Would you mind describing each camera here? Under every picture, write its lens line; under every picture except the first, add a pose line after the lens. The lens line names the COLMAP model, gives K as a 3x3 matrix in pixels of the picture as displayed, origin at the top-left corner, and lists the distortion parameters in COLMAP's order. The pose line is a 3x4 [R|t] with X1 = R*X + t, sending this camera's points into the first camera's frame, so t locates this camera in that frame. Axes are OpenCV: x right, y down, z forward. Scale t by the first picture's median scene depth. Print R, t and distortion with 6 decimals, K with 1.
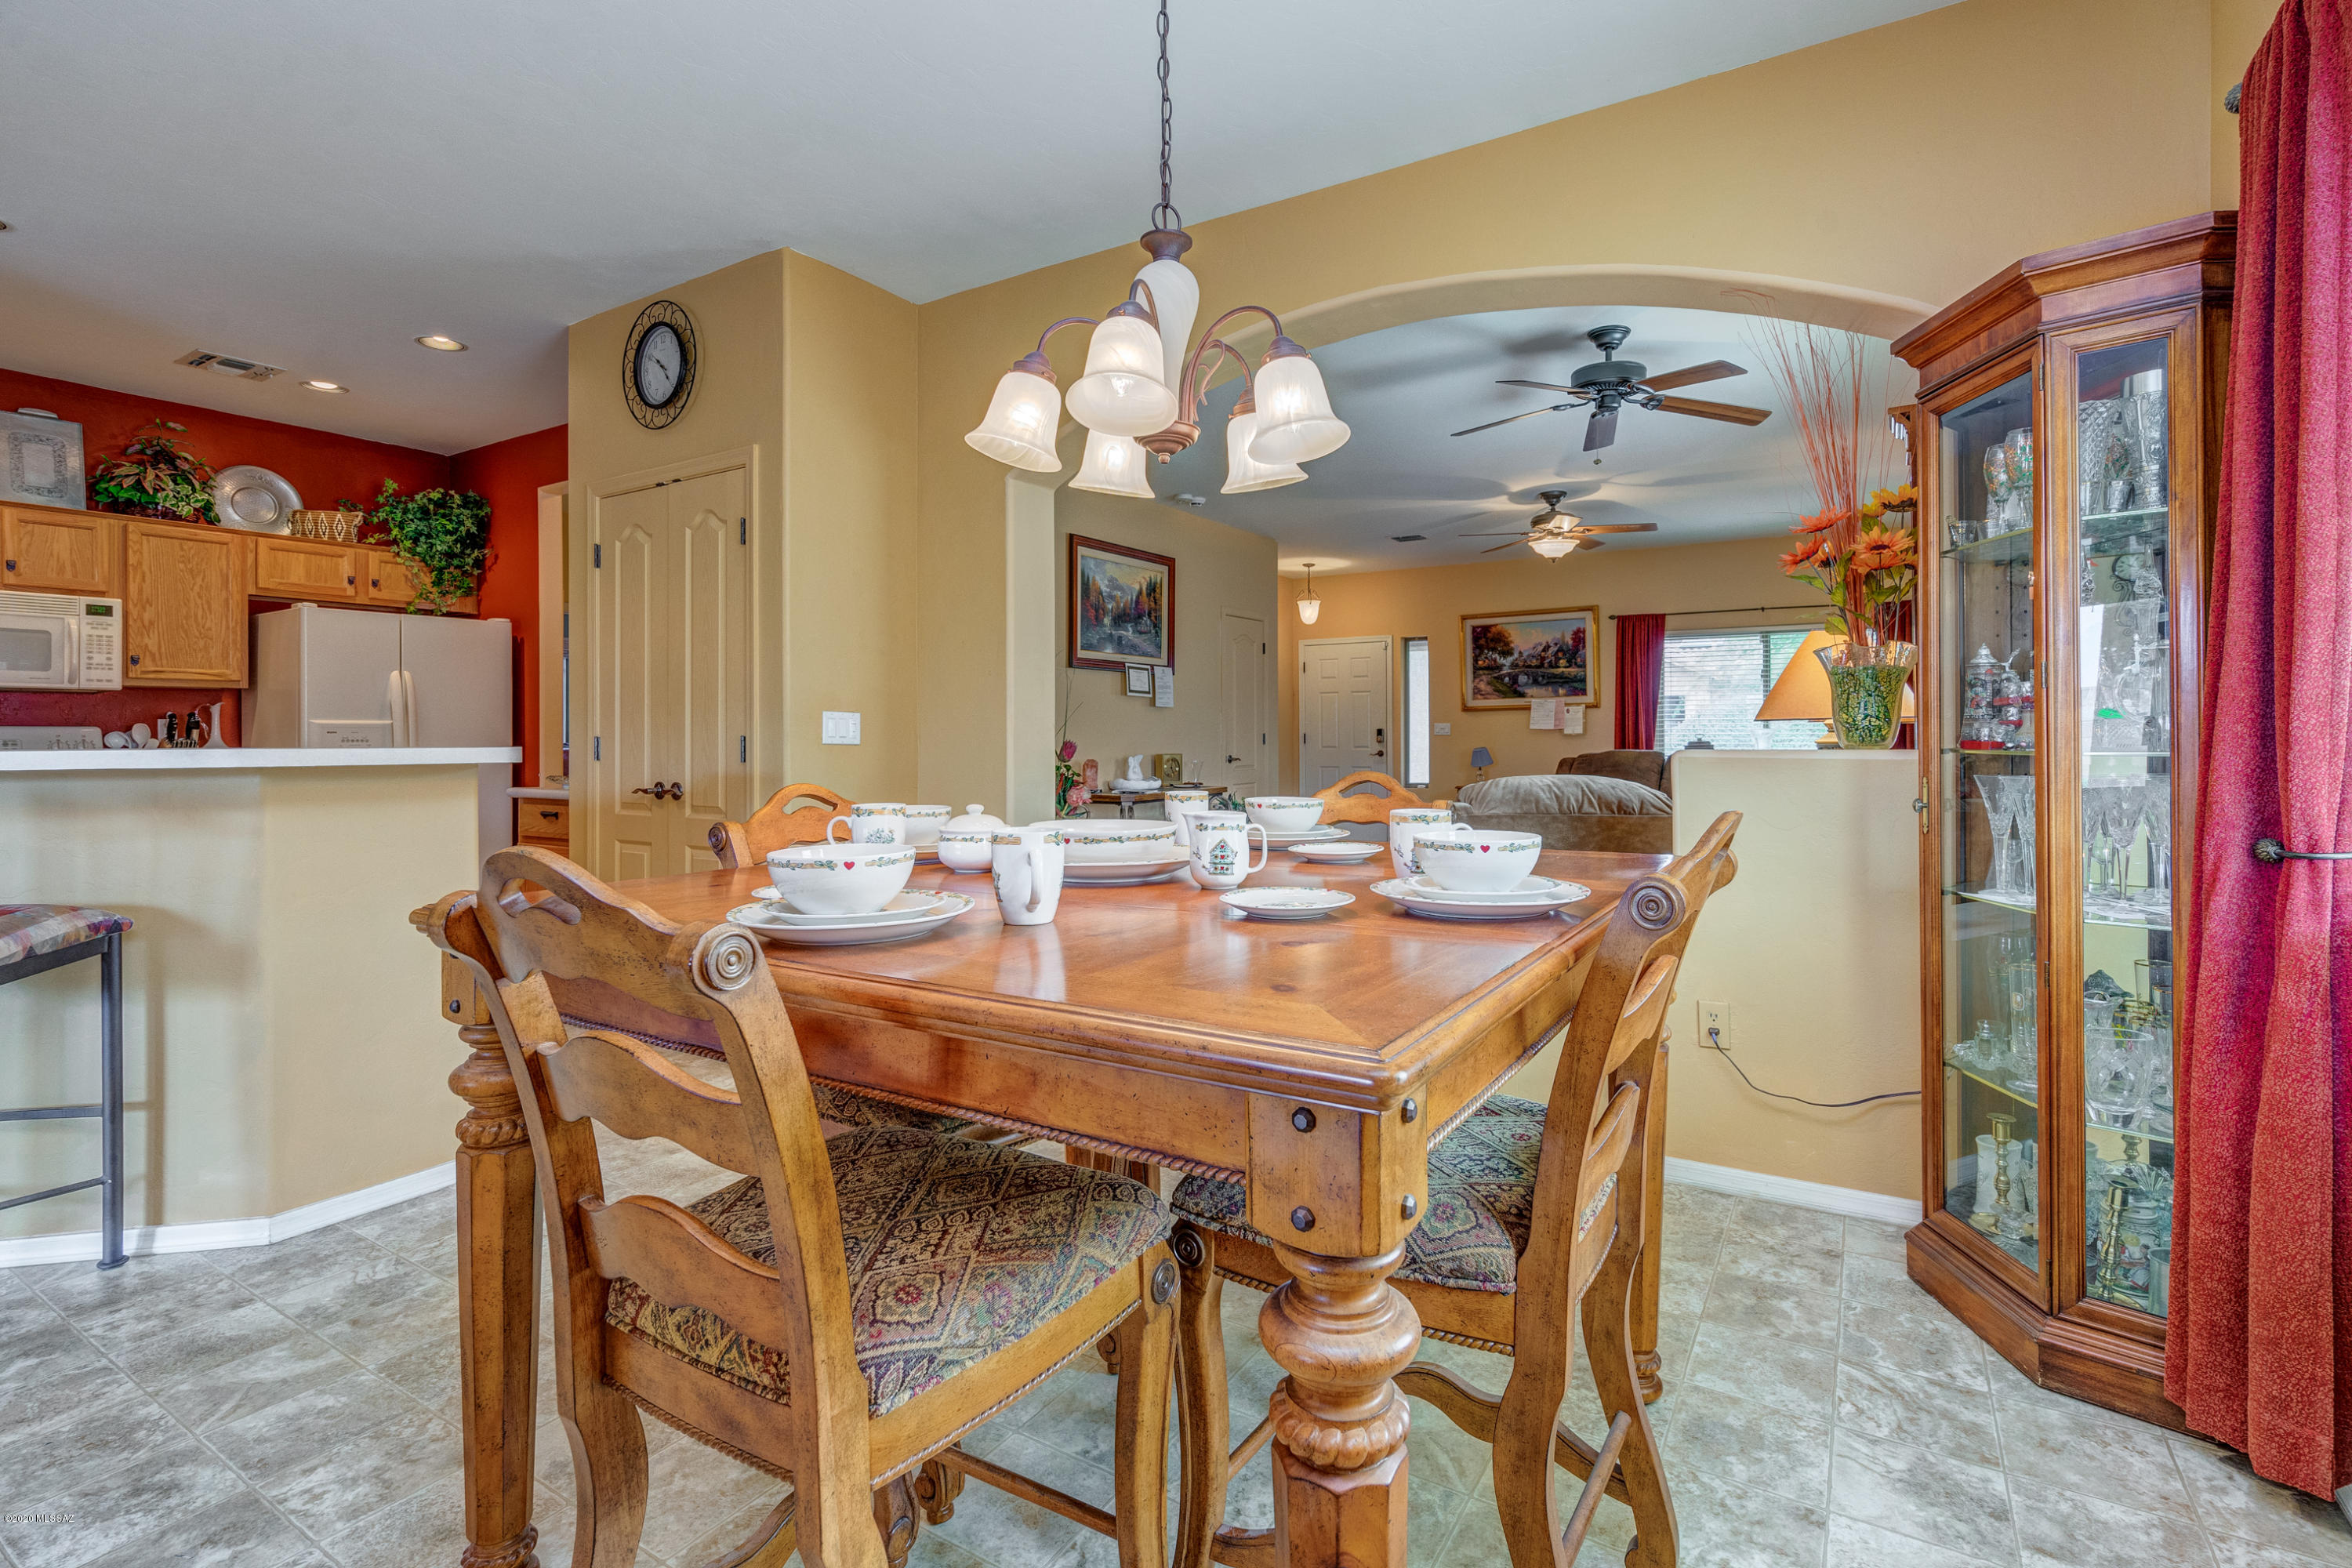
lens RADIAL K [[1084.2, 0, 1190.2], [0, 1084.2, 736.4], [0, 0, 1]] dist [0.000557, 0.000963]
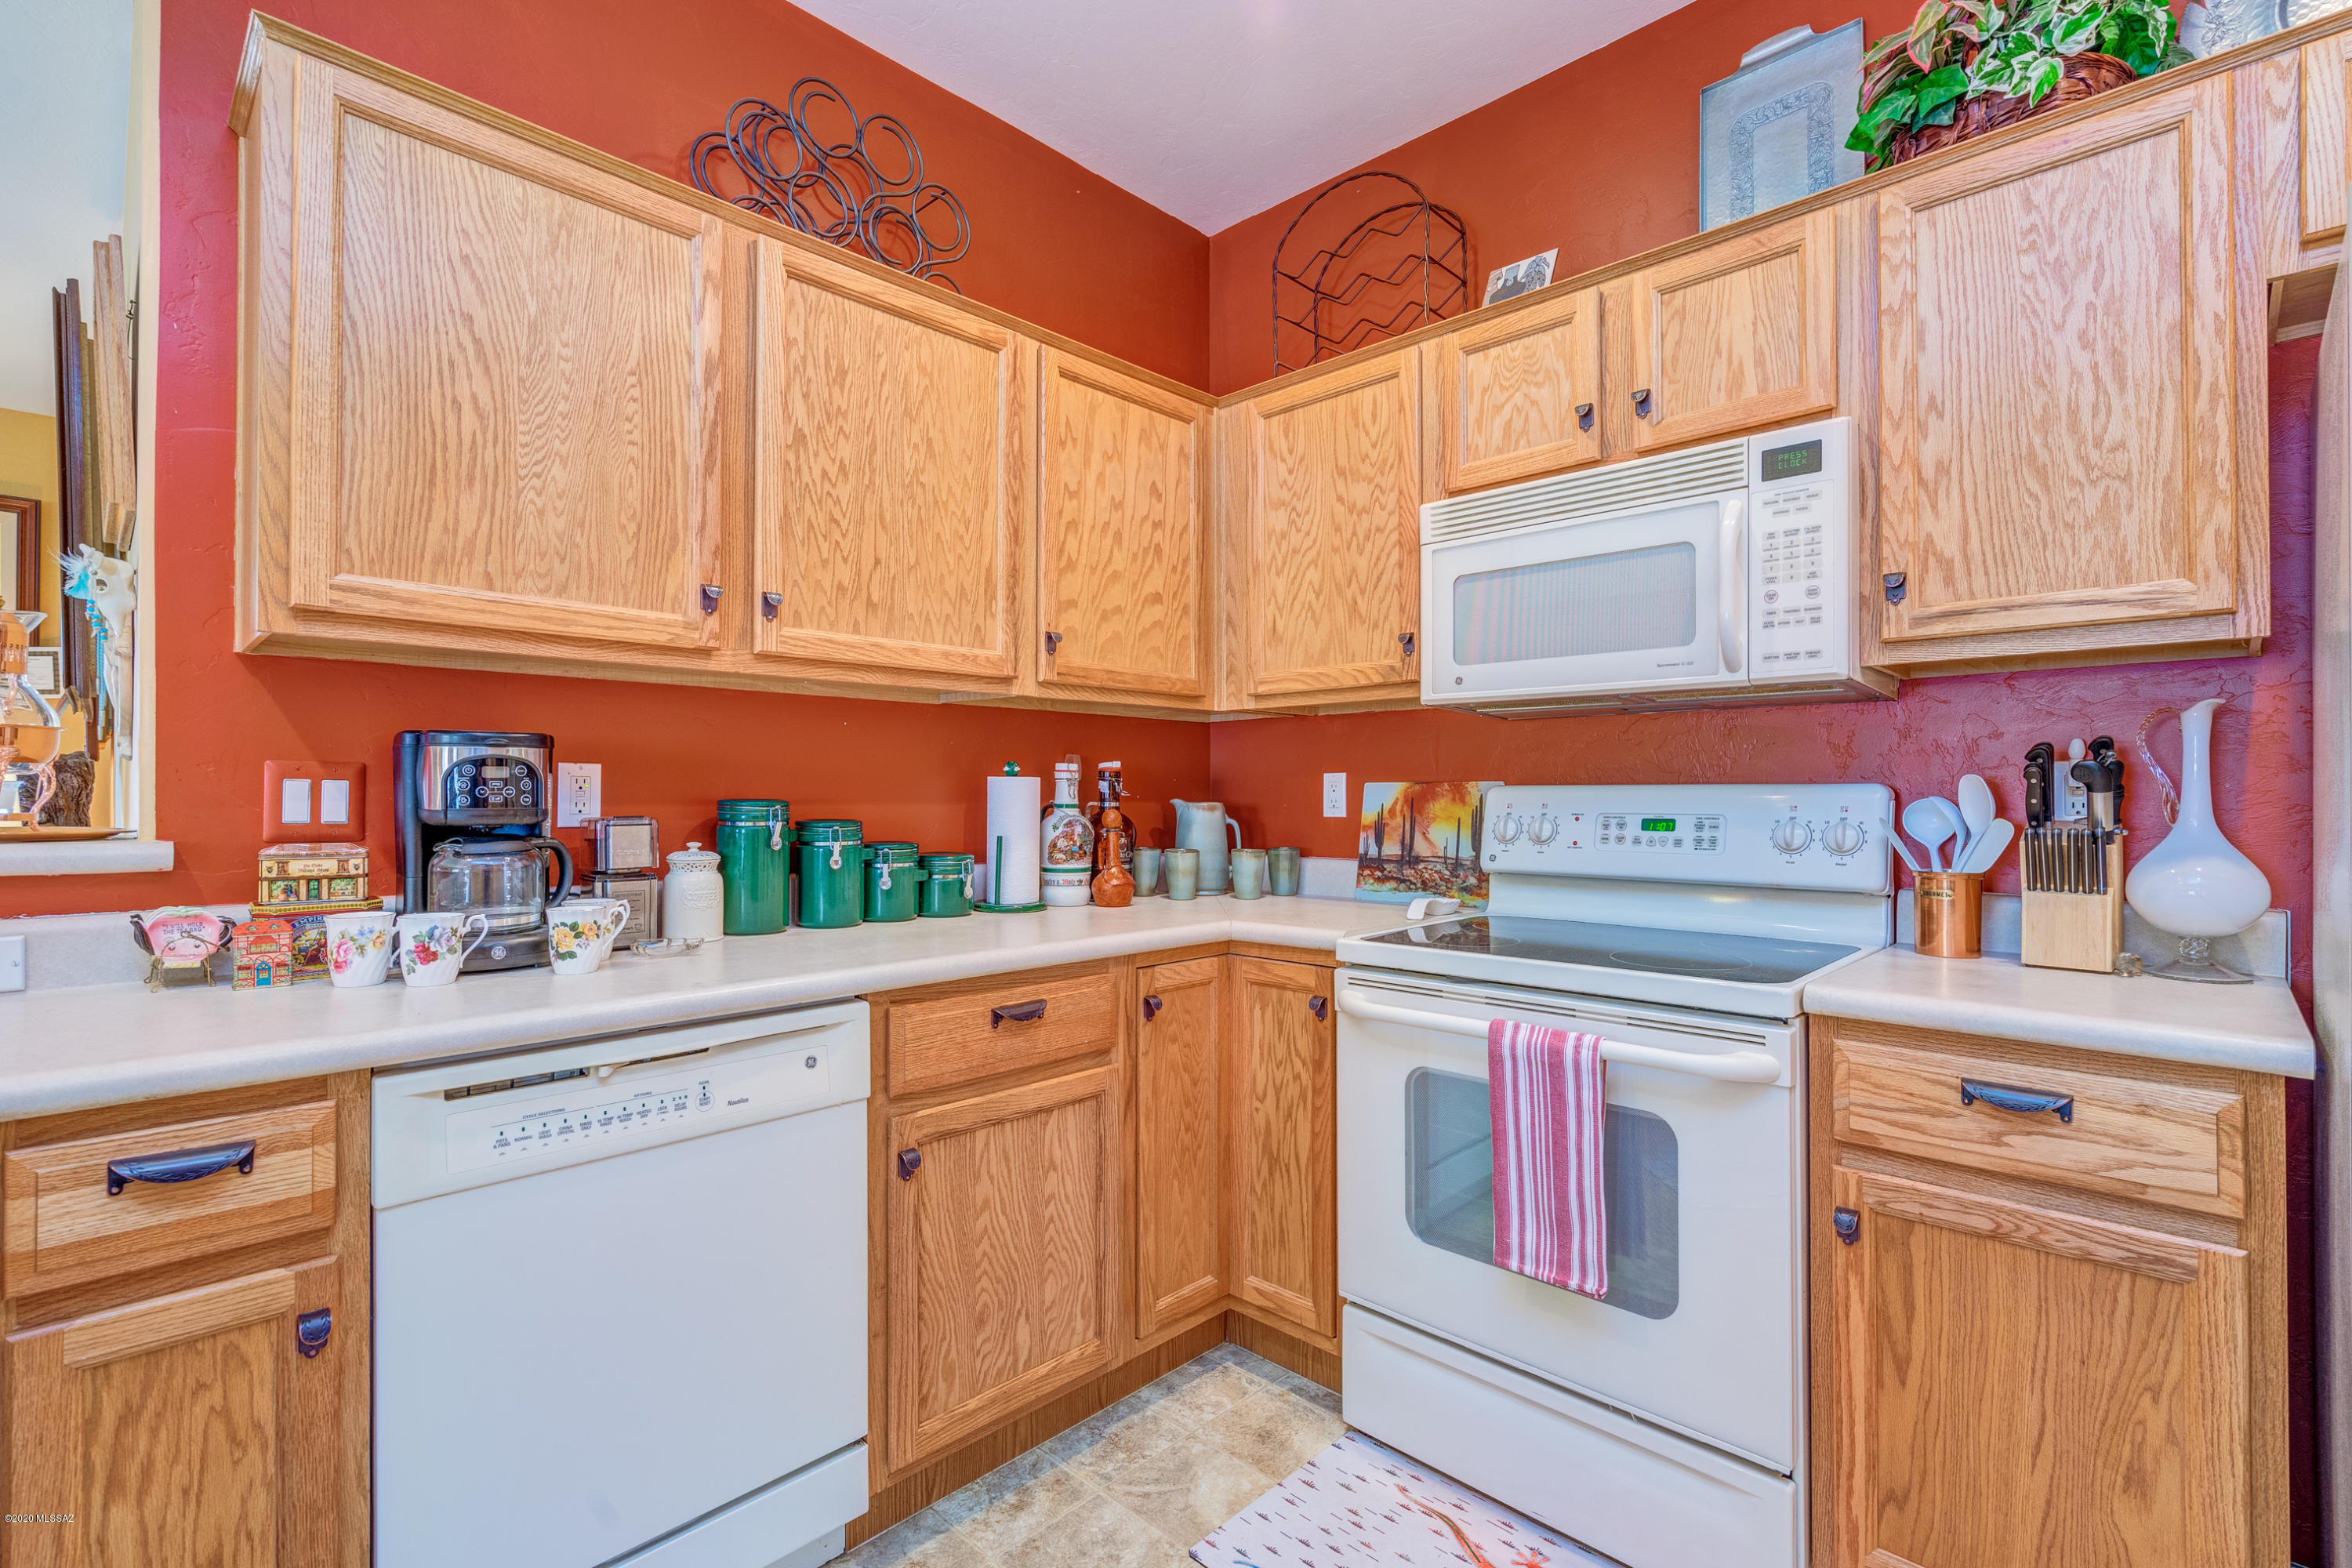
lens RADIAL K [[1084.2, 0, 1182.9], [0, 1084.2, 781.4], [0, 0, 1]] dist [0.000557, 0.000963]
pose [[-0.201943, -0.008477, -0.979361, -0.591021], [-0.004901, 0.999959, -0.007645, -0.005911], [0.979385, 0.003256, -0.201976, 0.843835]]
